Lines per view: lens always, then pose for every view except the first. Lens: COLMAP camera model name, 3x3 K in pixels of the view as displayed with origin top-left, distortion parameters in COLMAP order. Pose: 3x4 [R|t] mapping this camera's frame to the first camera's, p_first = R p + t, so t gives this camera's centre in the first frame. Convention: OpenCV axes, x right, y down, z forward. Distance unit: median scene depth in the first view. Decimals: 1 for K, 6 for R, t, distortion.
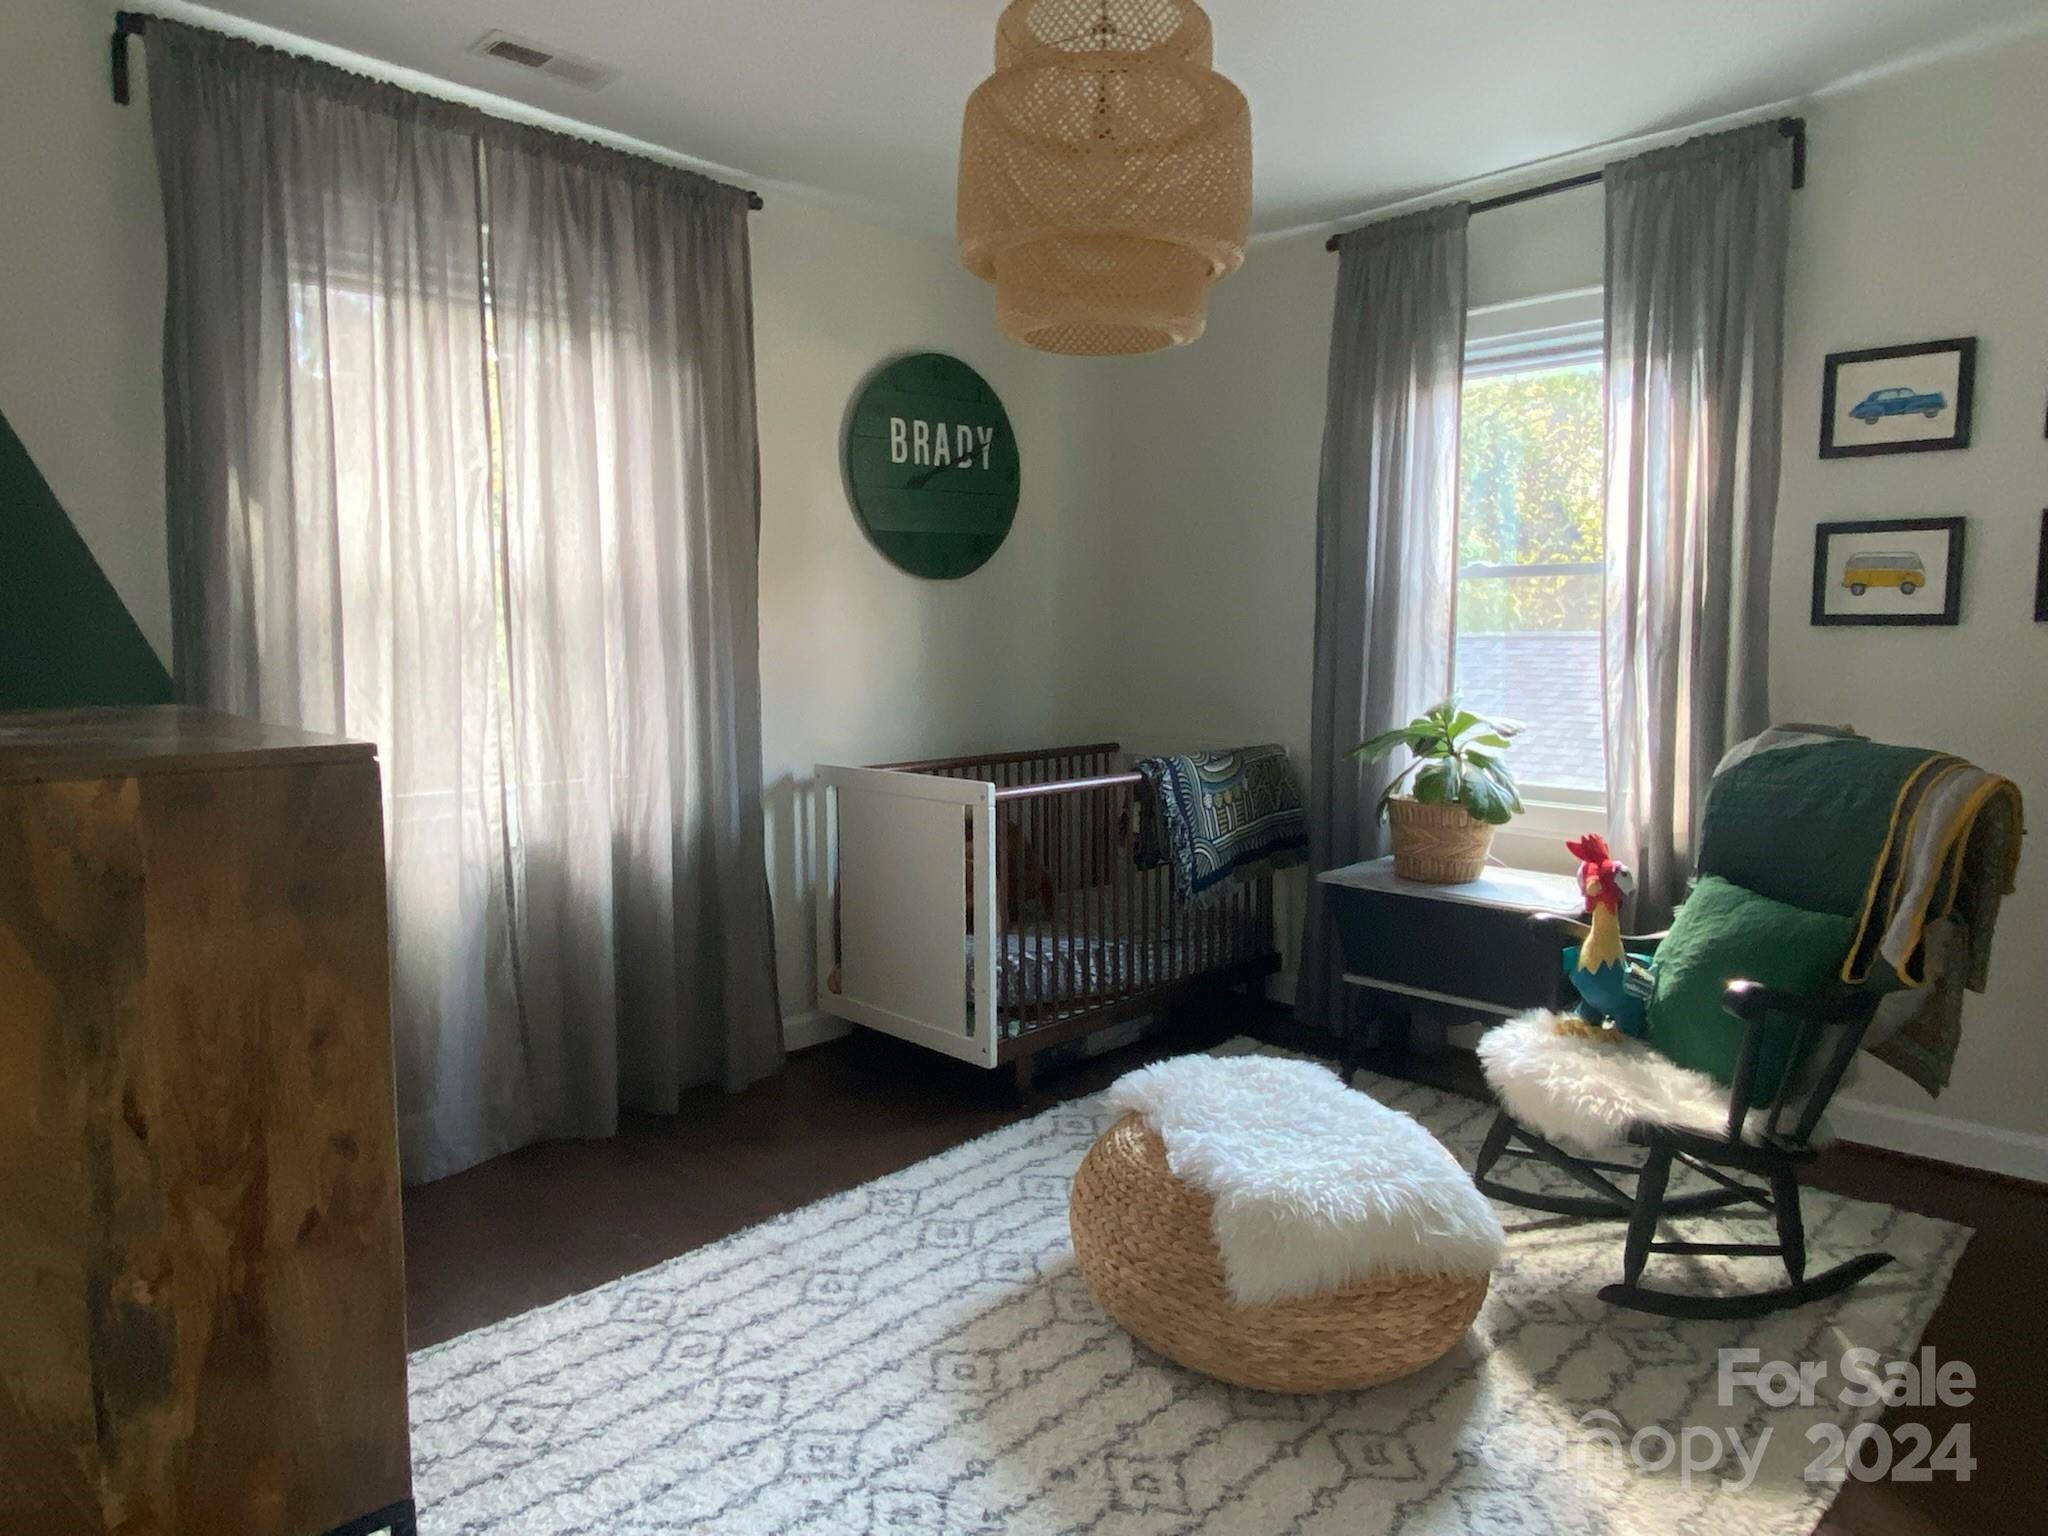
lens RADIAL K [[1296.3, 0, 1059.5], [0, 1296.3, 755.4], [0, 0, 1]] dist [0.104705, -0.117567]
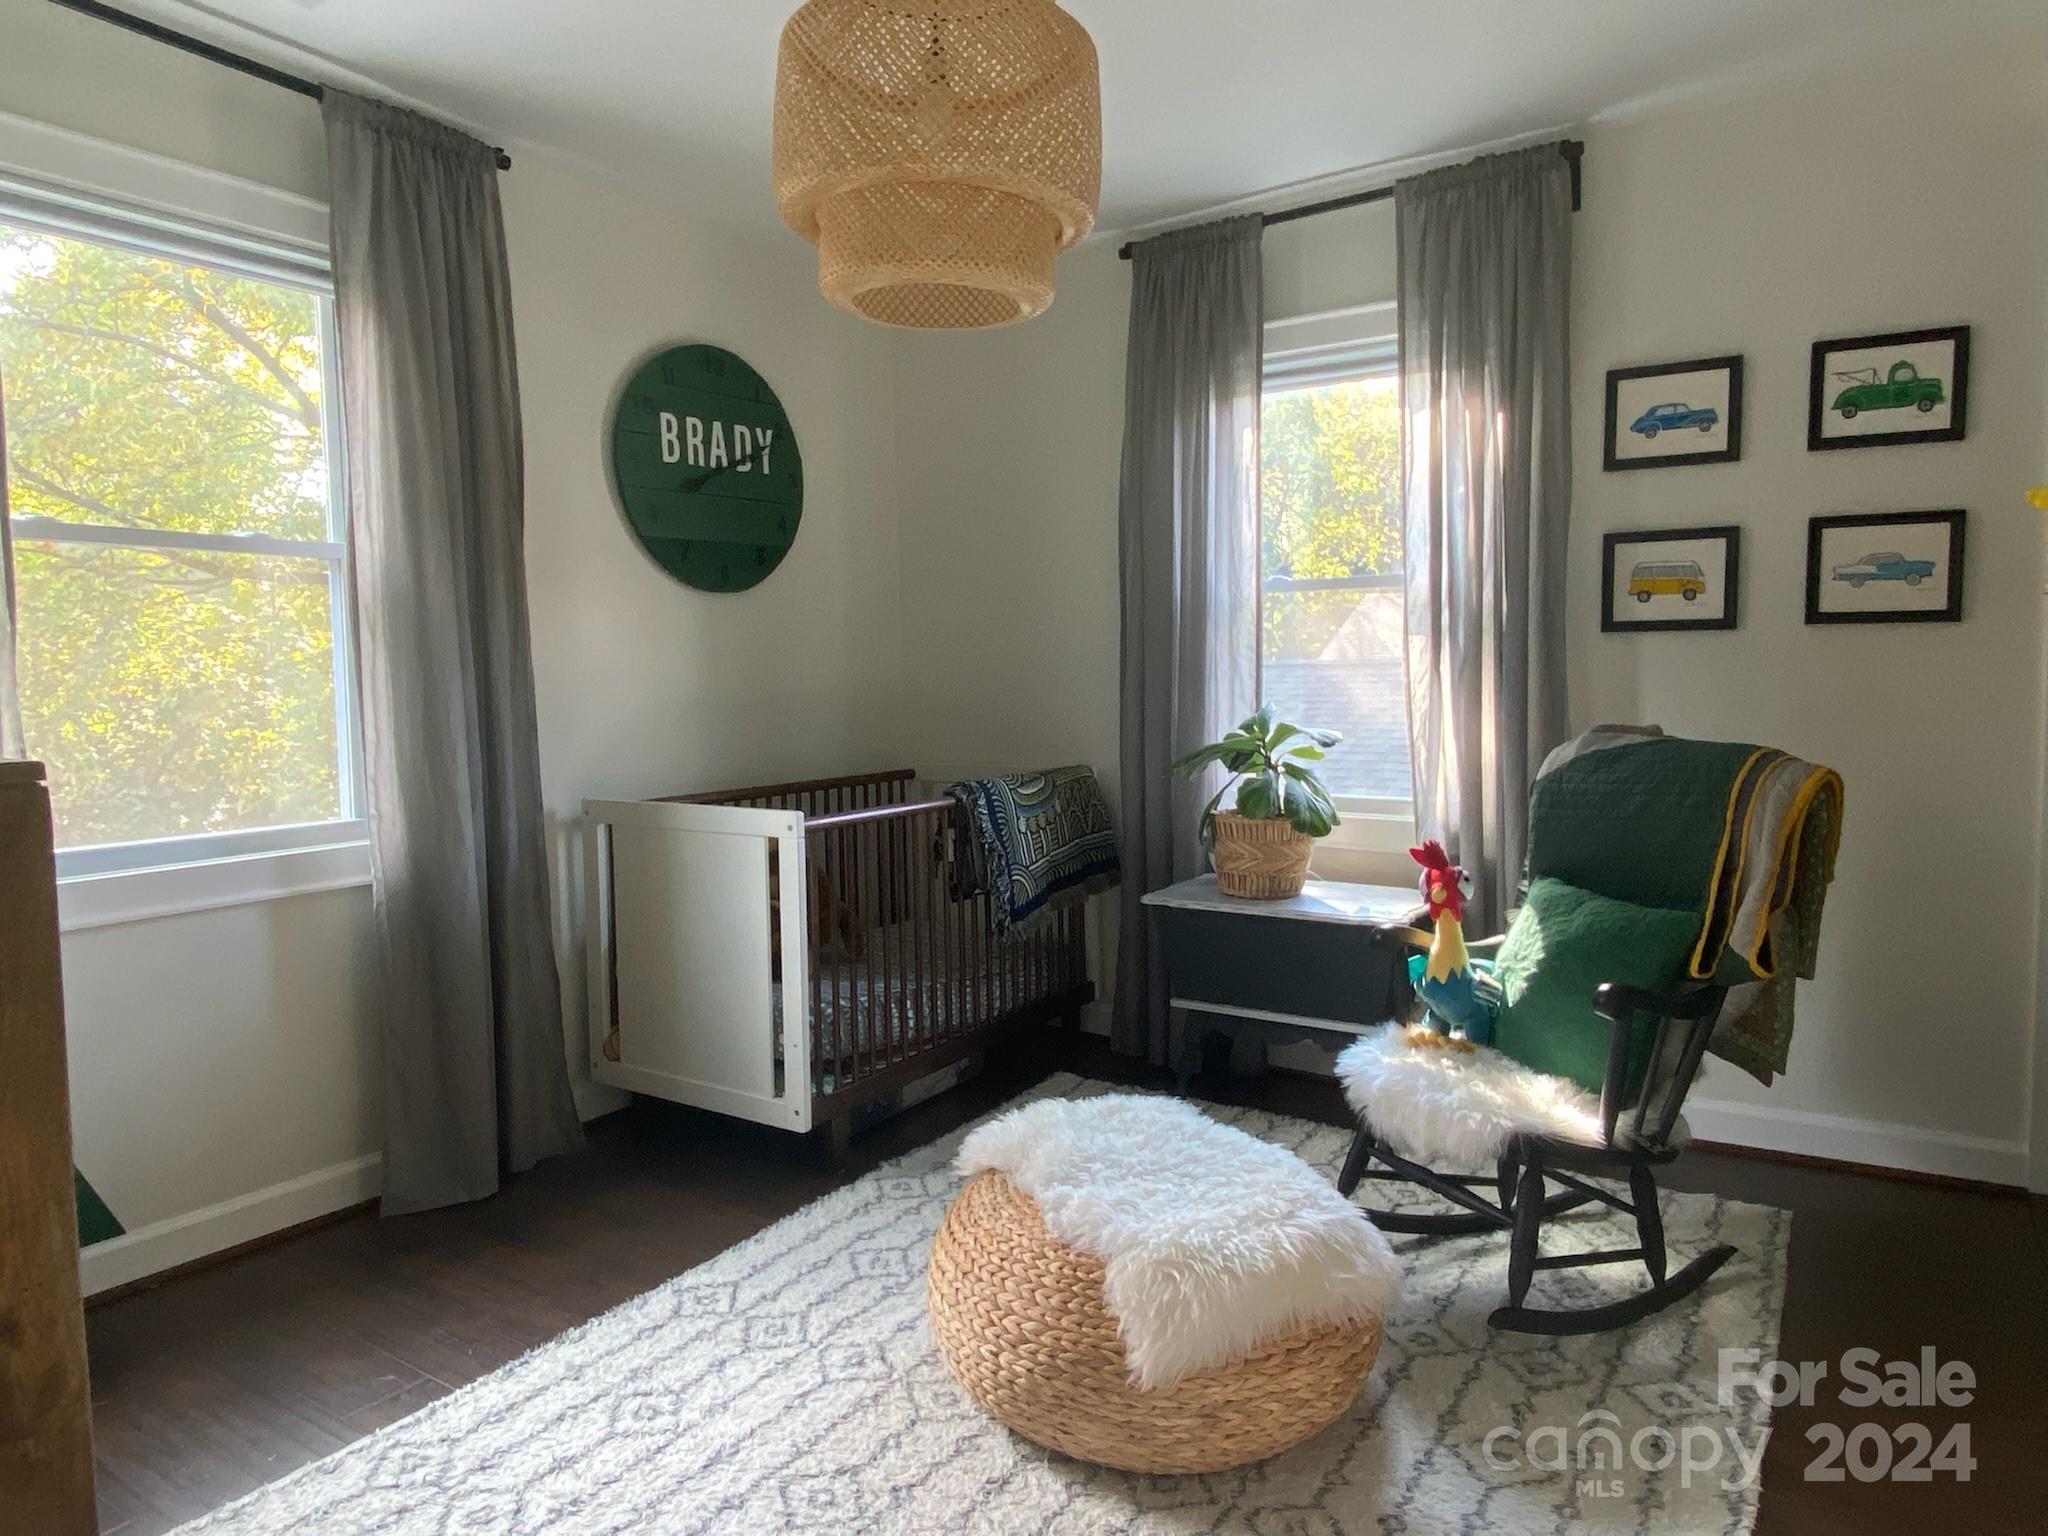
lens RADIAL K [[1296.3, 0, 1059.5], [0, 1296.3, 755.4], [0, 0, 1]] dist [0.104705, -0.117567]
pose [[0.980512, -0.025987, 0.194733, -0.054799], [0.031212, 0.999229, -0.023812, 0.010017], [-0.193964, 0.029426, 0.980567, 0.086496]]
